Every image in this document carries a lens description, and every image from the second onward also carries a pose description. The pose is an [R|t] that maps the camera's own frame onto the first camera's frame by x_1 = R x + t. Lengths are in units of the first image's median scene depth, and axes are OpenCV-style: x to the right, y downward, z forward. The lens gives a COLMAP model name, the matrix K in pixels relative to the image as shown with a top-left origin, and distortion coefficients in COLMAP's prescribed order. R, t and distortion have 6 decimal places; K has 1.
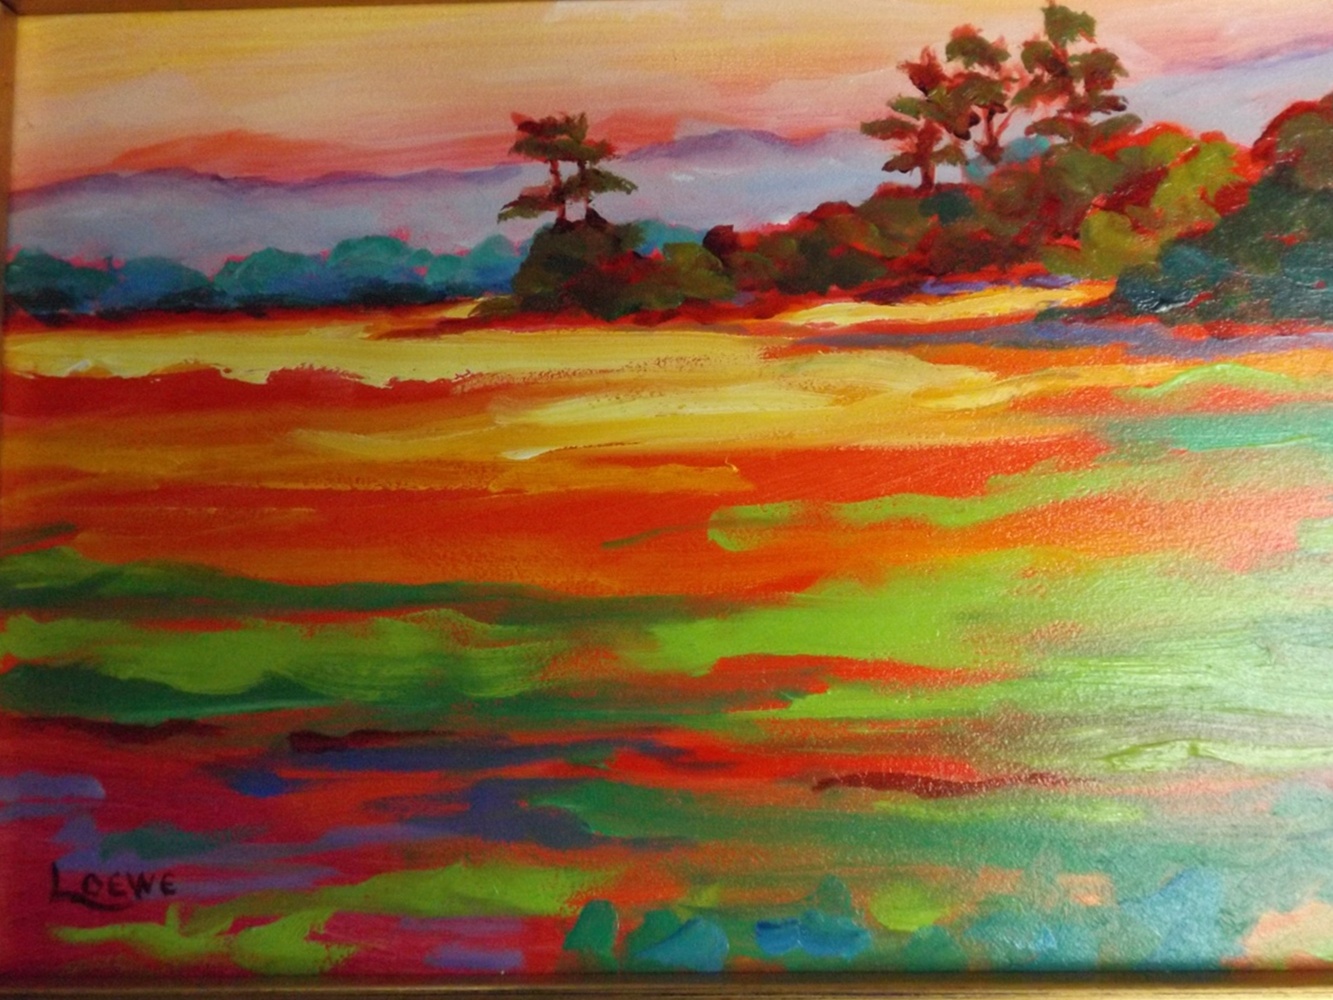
lens RADIAL K [[932.7, 0, 669.8], [0, 932.7, 501.2], [0, 0, 1]] dist [0.036558, -0.030927]
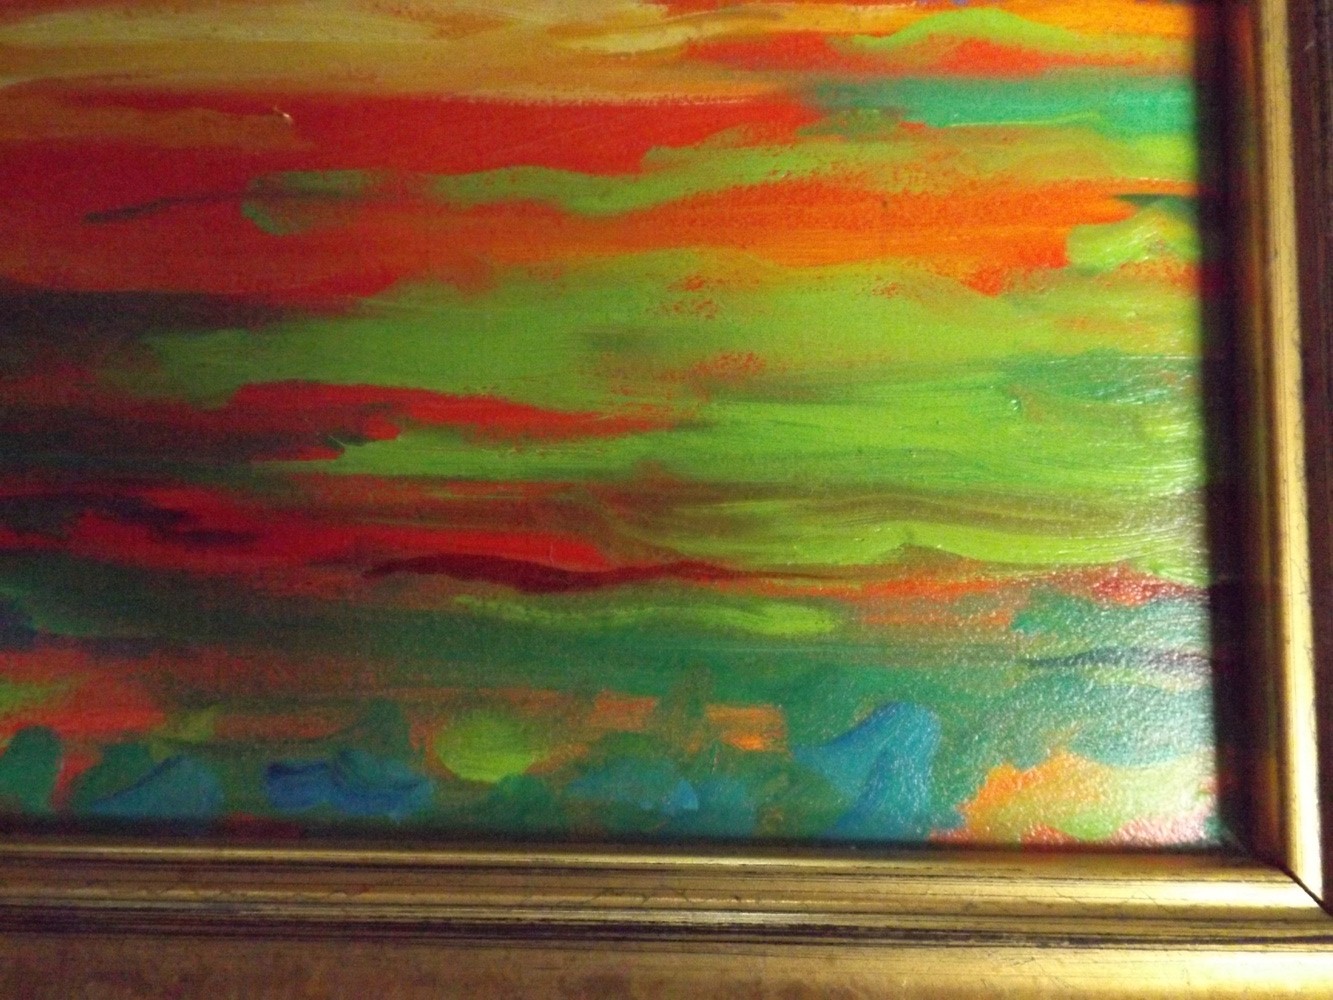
lens RADIAL K [[932.7, 0, 675.2], [0, 932.7, 486.7], [0, 0, 1]] dist [0.036558, -0.030927]
pose [[0.998660, 0.042655, 0.029319, 0.349278], [-0.042181, 0.998972, -0.016589, 0.238306], [-0.029996, 0.015330, 0.999432, 0.295633]]
